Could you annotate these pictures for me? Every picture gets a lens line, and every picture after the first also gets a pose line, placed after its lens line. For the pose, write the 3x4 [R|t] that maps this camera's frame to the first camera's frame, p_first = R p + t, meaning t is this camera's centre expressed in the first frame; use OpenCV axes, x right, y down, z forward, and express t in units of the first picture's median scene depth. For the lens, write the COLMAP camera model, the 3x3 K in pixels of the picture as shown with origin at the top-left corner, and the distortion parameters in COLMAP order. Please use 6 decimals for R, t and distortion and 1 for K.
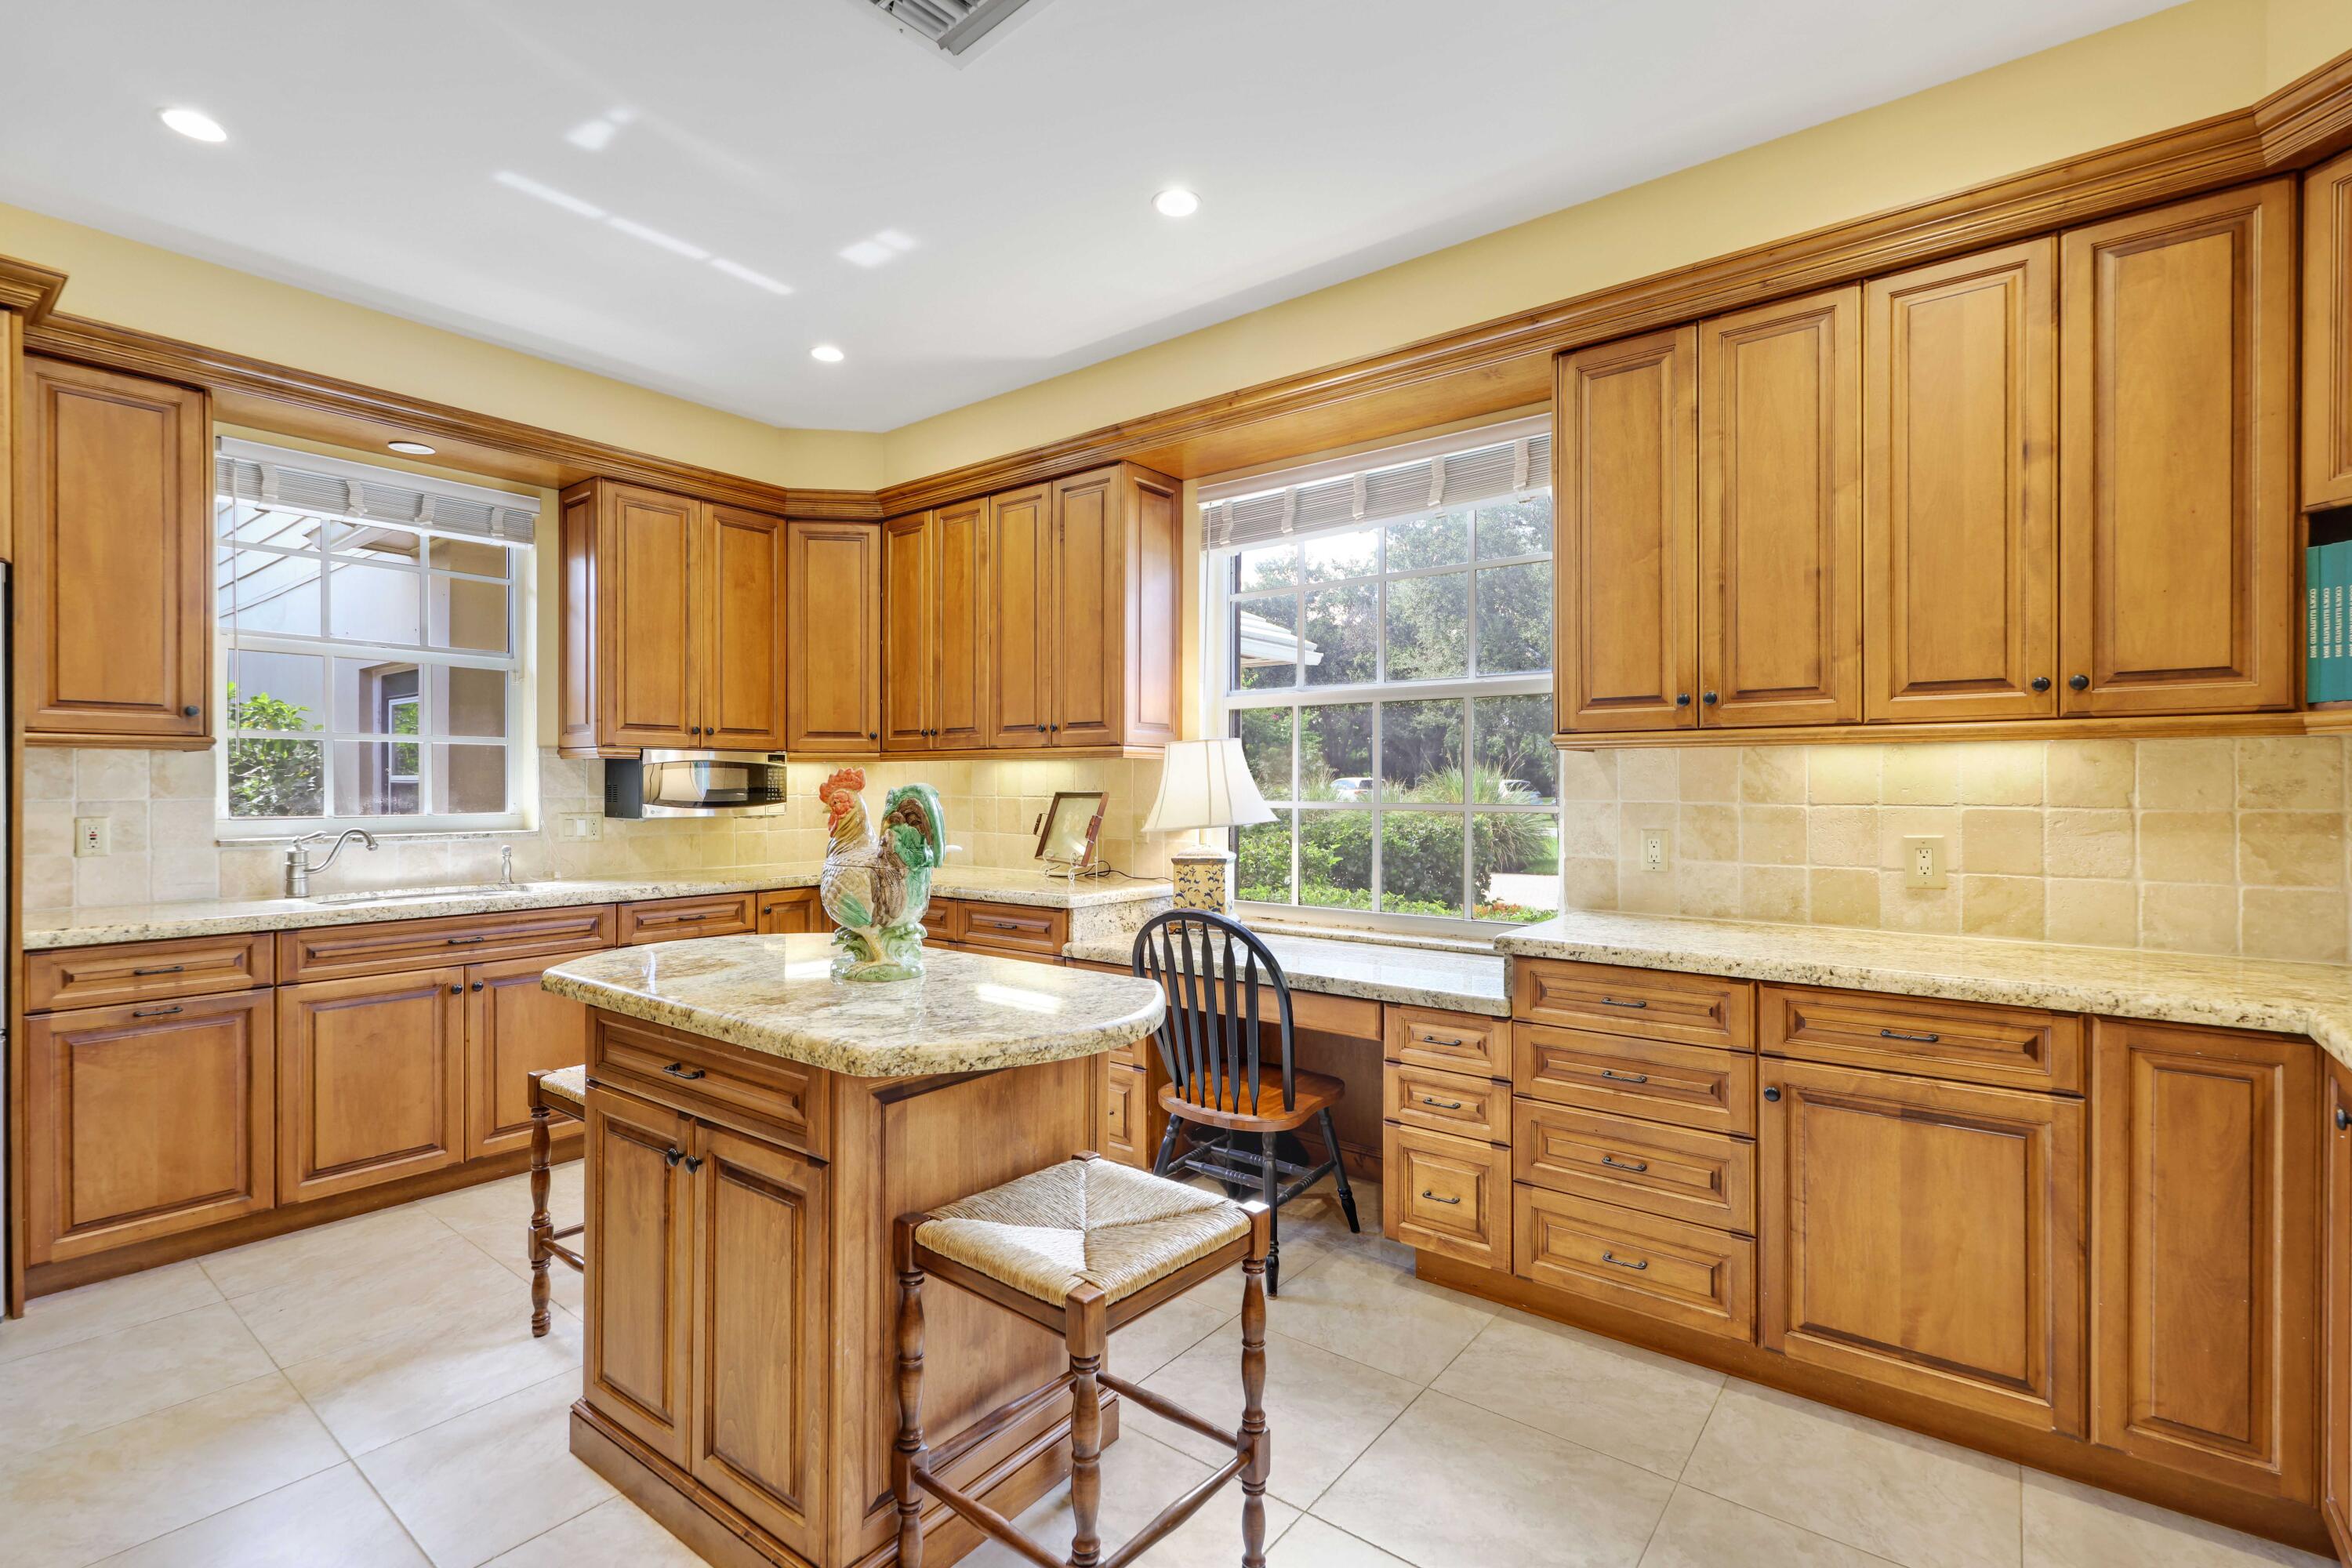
lens RADIAL K [[1068.0, 0, 1182.4], [0, 1068.0, 783.0], [0, 0, 1]] dist [0.002361, 0.000317]
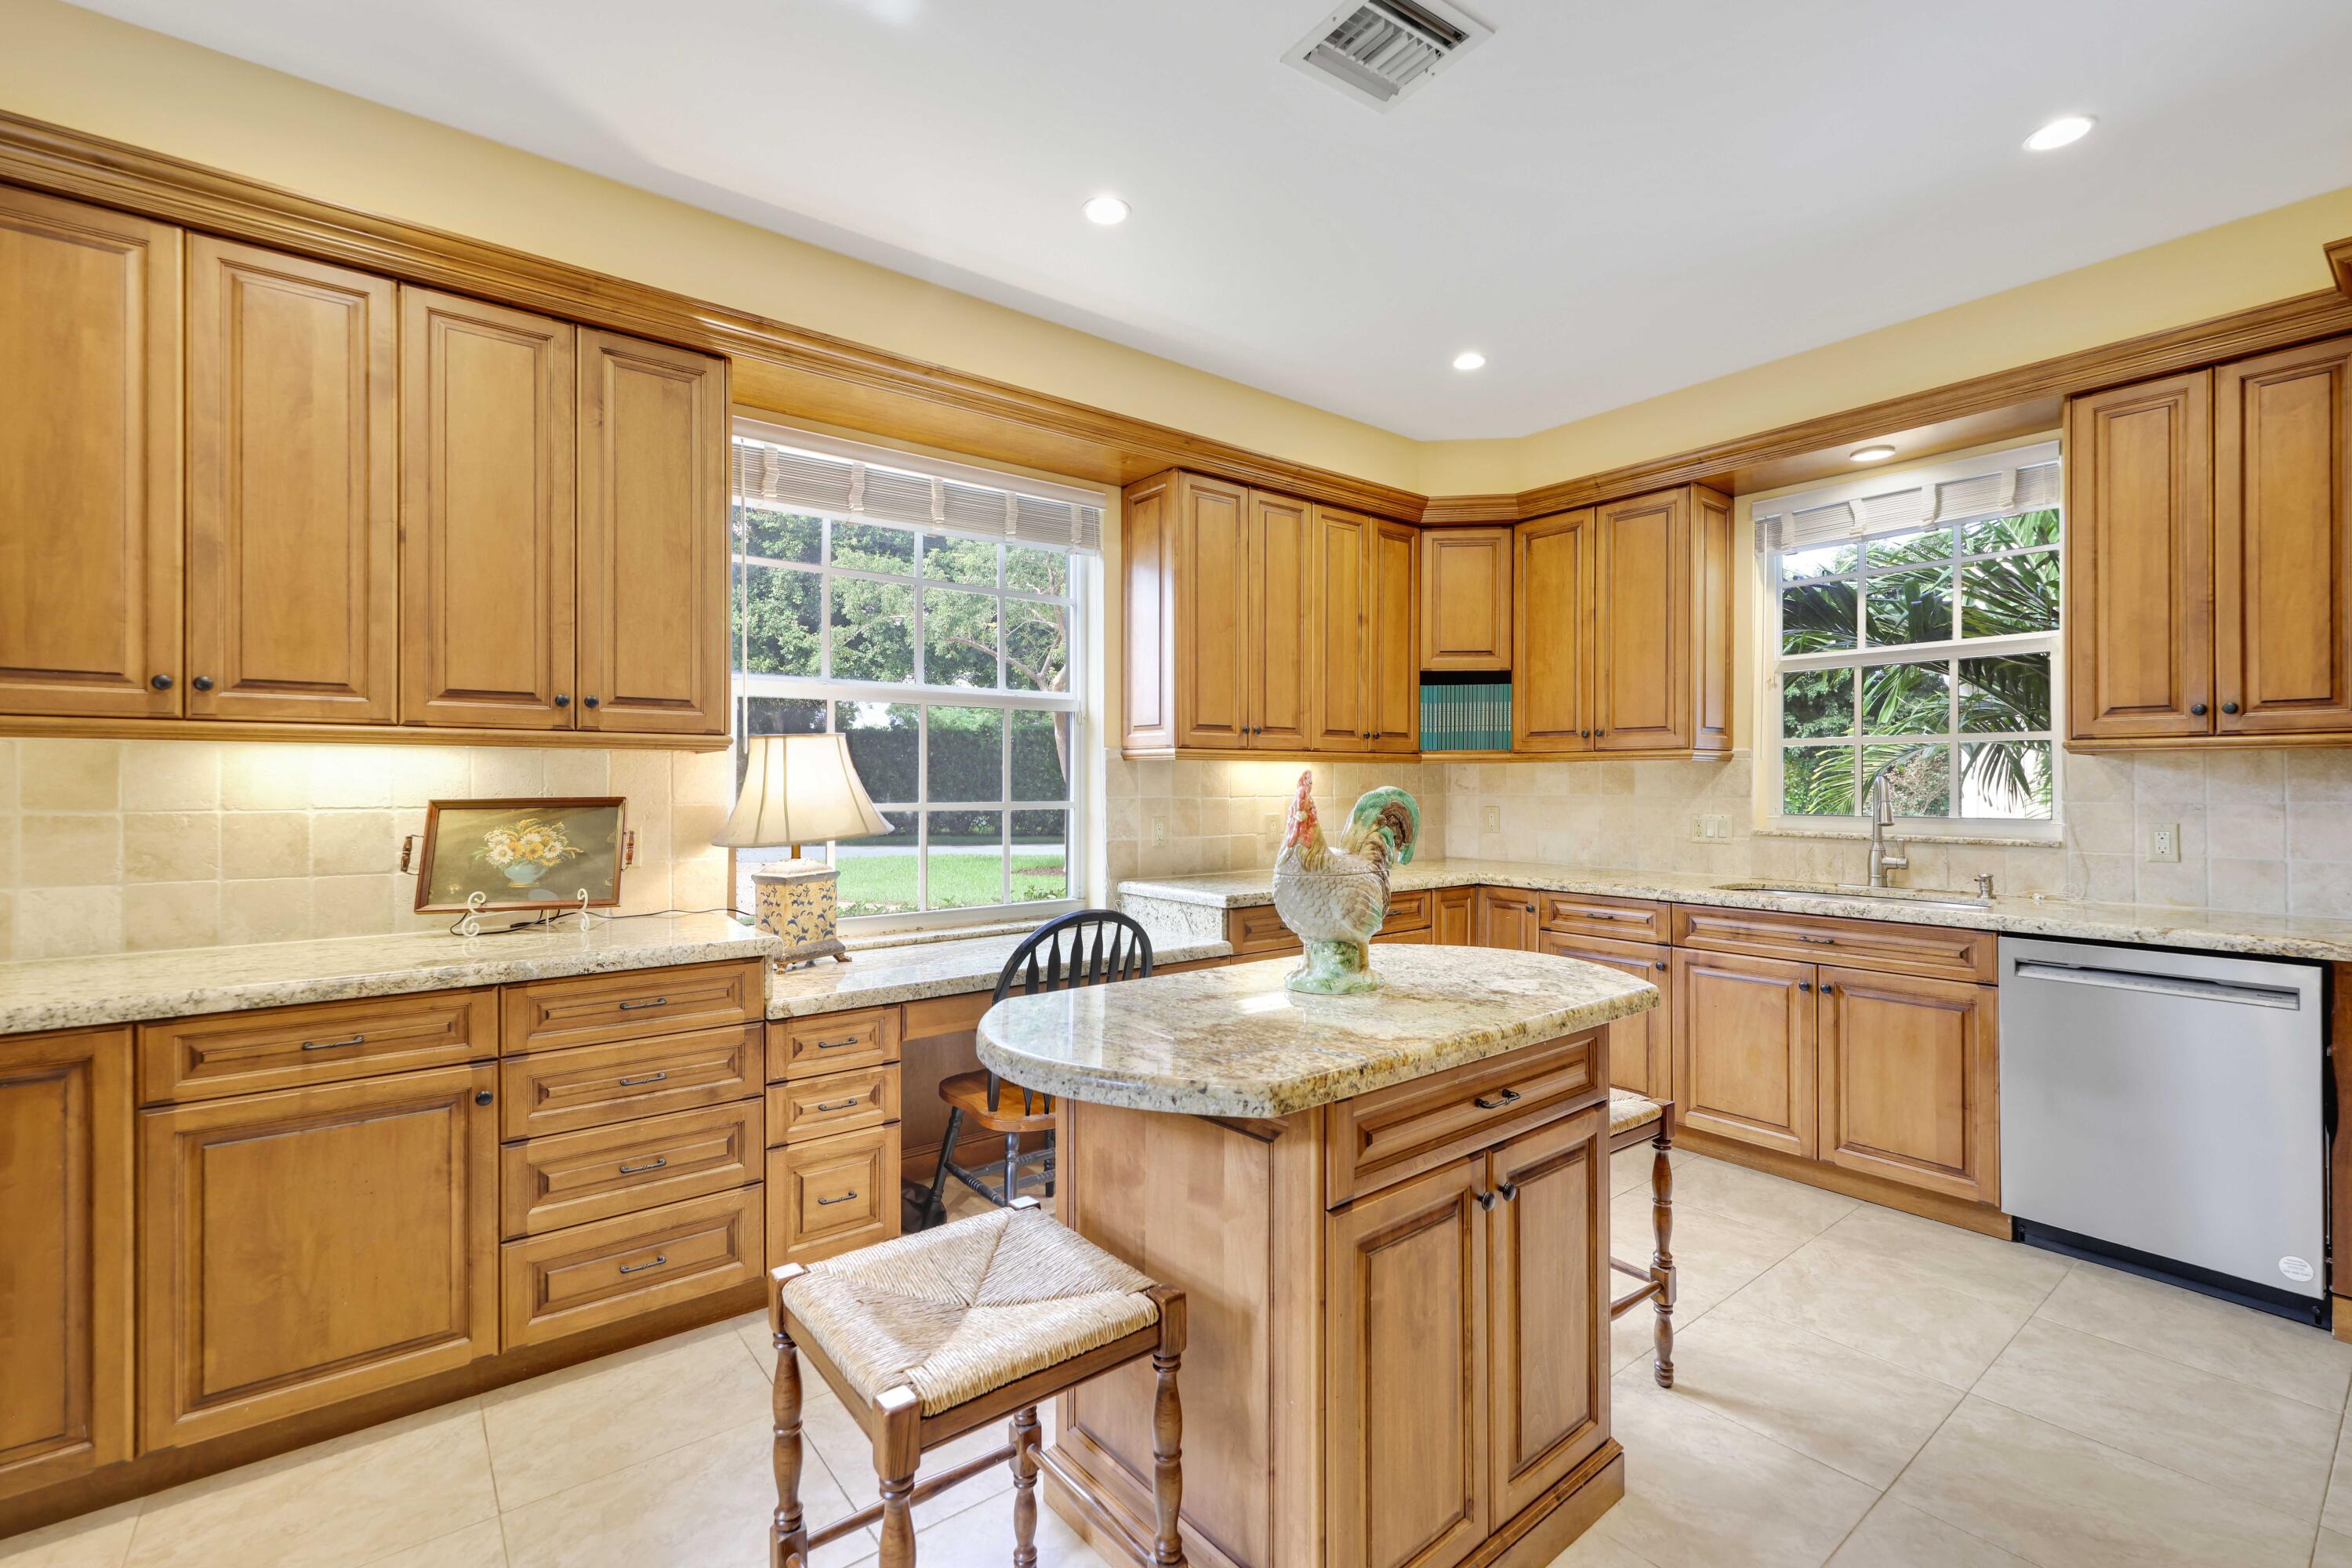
lens RADIAL K [[1010.0, 0, 1176.8], [0, 1010.0, 782.2], [0, 0, 1]] dist [-0.014942, -0.000155]
pose [[0.242647, 0.001205, 0.970114, -1.128134], [0.001498, 0.999998, -0.001617, 0.000054], [-0.970113, 0.001845, 0.242645, 0.872334]]
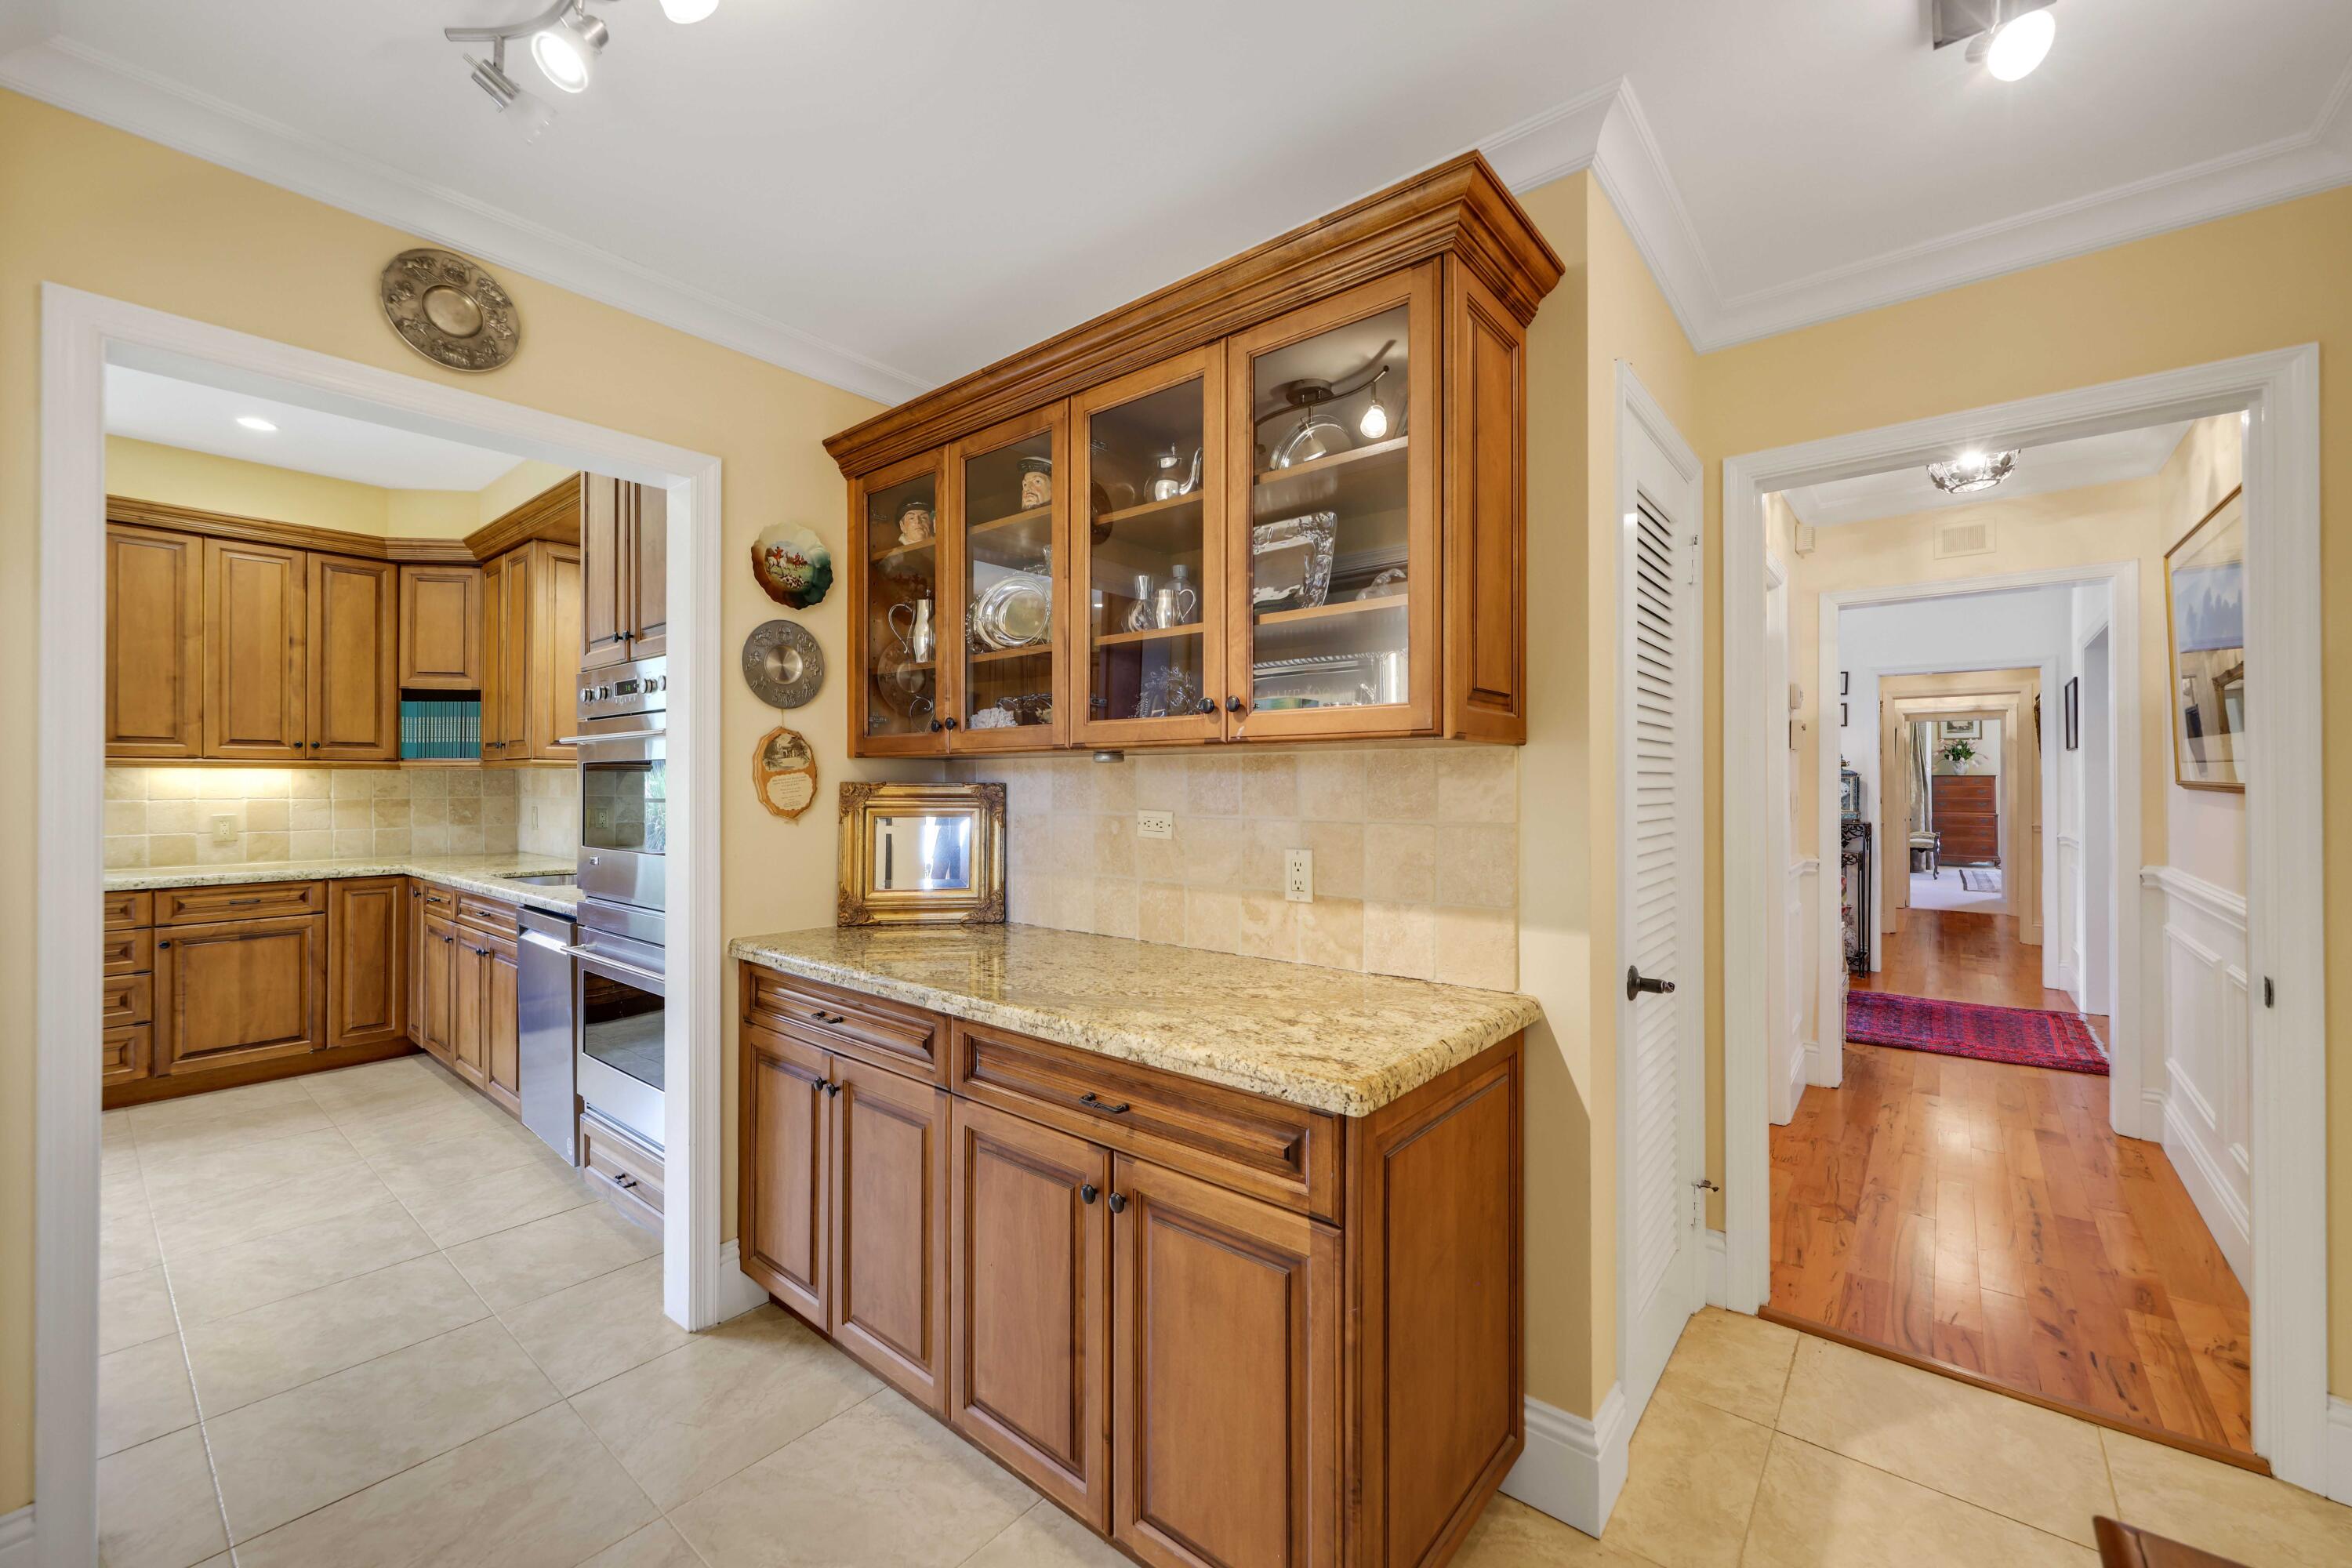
lens RADIAL K [[935.7, 0, 1179.8], [0, 935.7, 781.3], [0, 0, 1]] dist [-0.000155, -0.000028]
pose [[0.025418, 0.006191, 0.999658, -1.140371], [0.002303, 0.999978, -0.006252, 0.003512], [-0.999674, 0.002461, 0.025403, -0.929469]]
